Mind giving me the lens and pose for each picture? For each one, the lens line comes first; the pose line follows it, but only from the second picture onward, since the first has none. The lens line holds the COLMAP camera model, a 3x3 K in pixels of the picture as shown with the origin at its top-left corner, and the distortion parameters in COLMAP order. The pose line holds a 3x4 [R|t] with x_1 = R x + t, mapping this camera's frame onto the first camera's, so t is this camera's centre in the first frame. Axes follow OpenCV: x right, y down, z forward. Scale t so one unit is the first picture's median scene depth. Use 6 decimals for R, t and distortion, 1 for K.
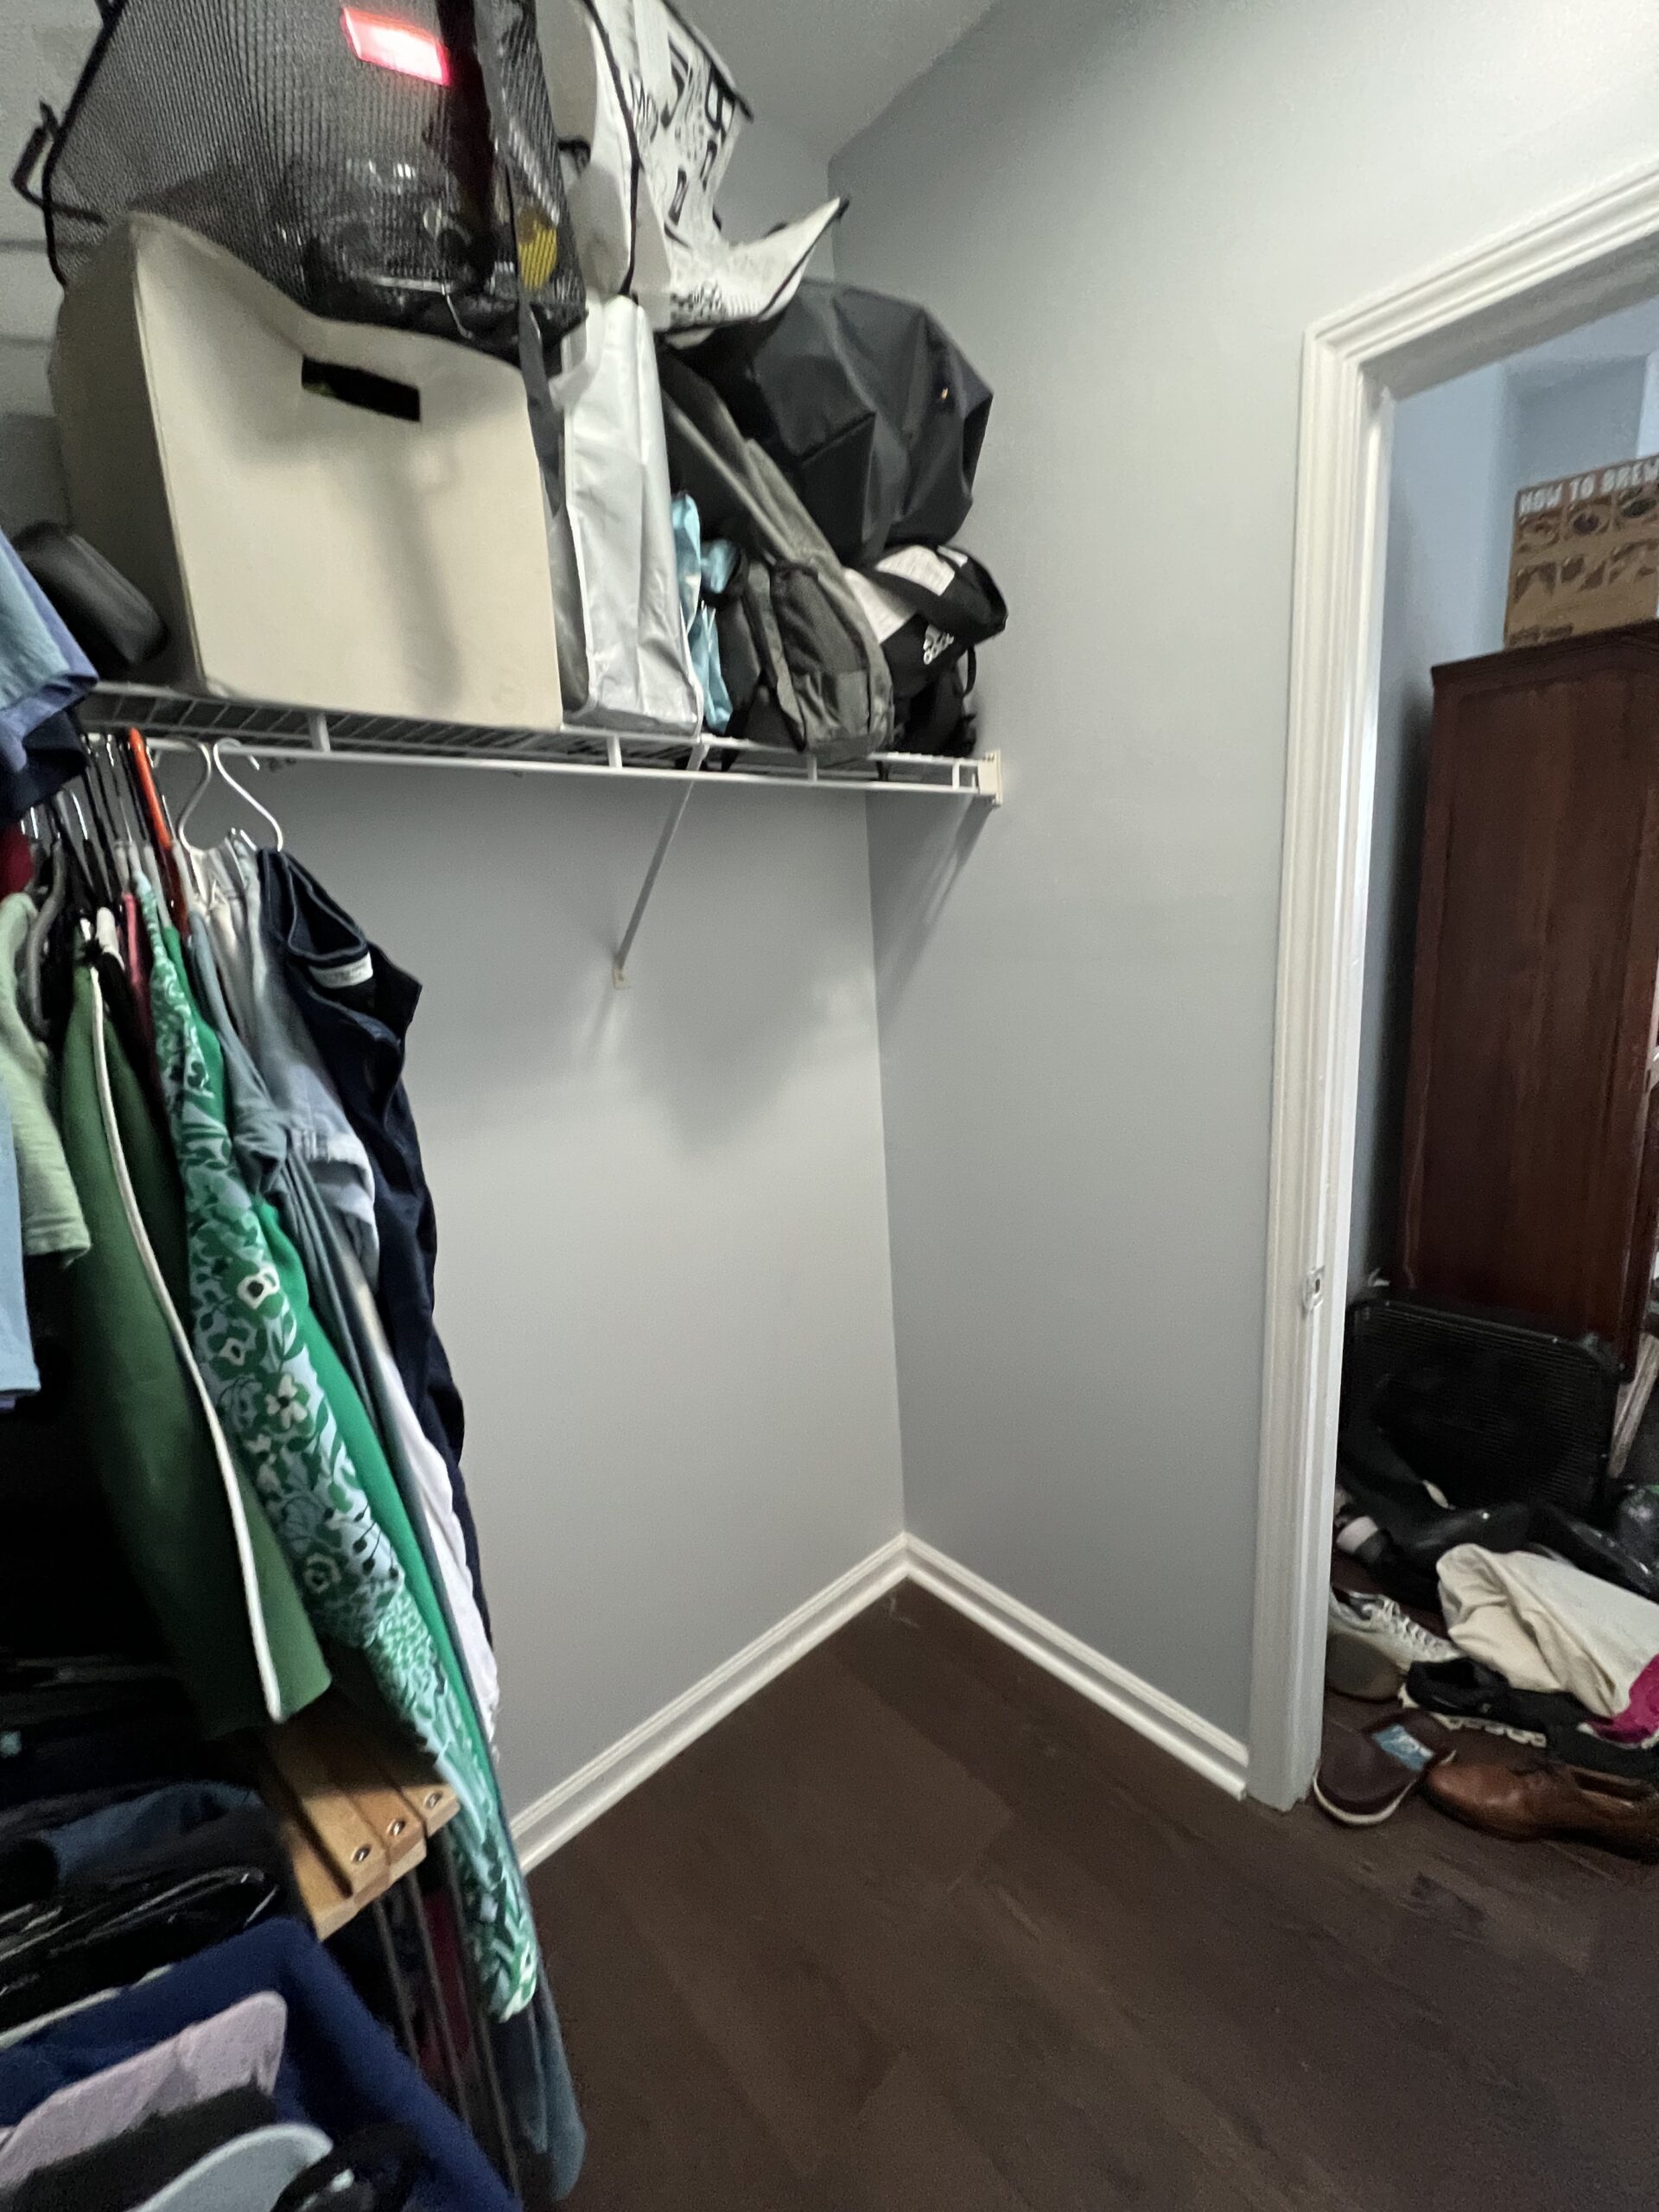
lens RADIAL K [[879.4, 0, 837.4], [0, 879.4, 1104.5], [0, 0, 1]] dist [0.000953, 0.000227]
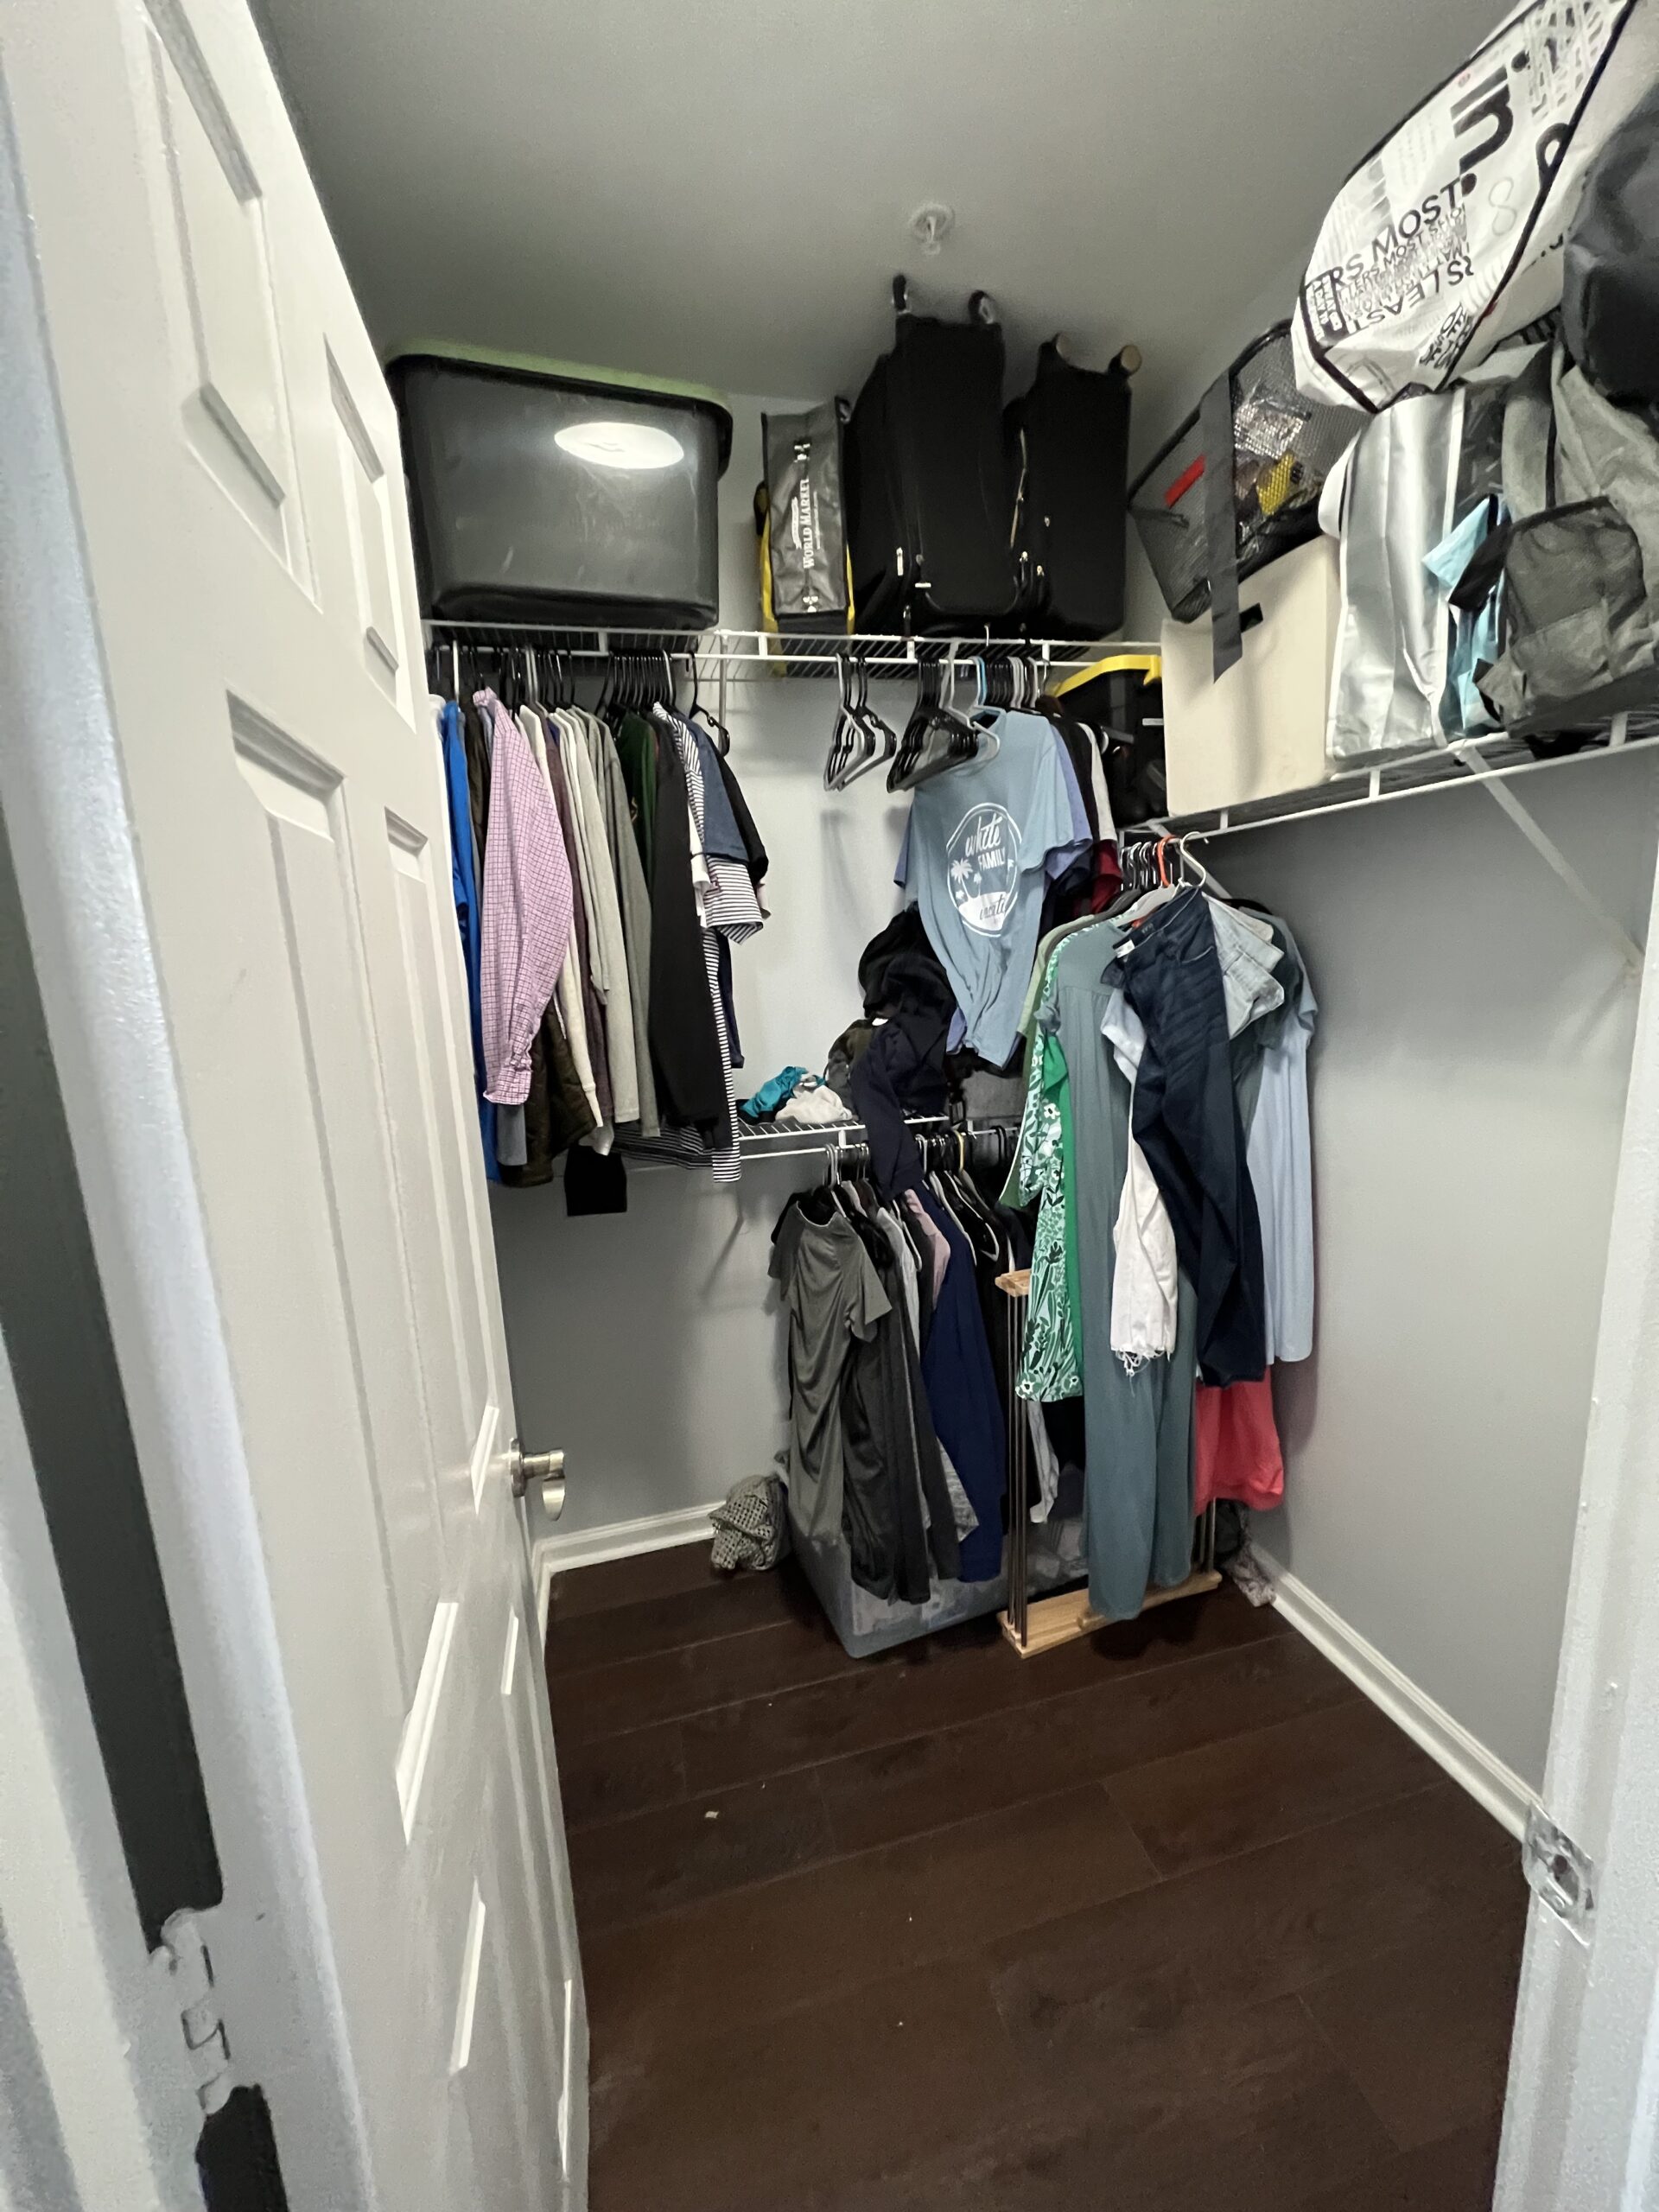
lens RADIAL K [[871.1, 0, 827.6], [0, 871.1, 1107.6], [0, 0, 1]] dist [-0.002055, -0.000892]
pose [[-0.458085, 0.245246, -0.854408, 1.219264], [-0.112953, 0.937337, 0.329608, -0.297193], [0.881703, 0.247496, -0.401678, 0.940316]]
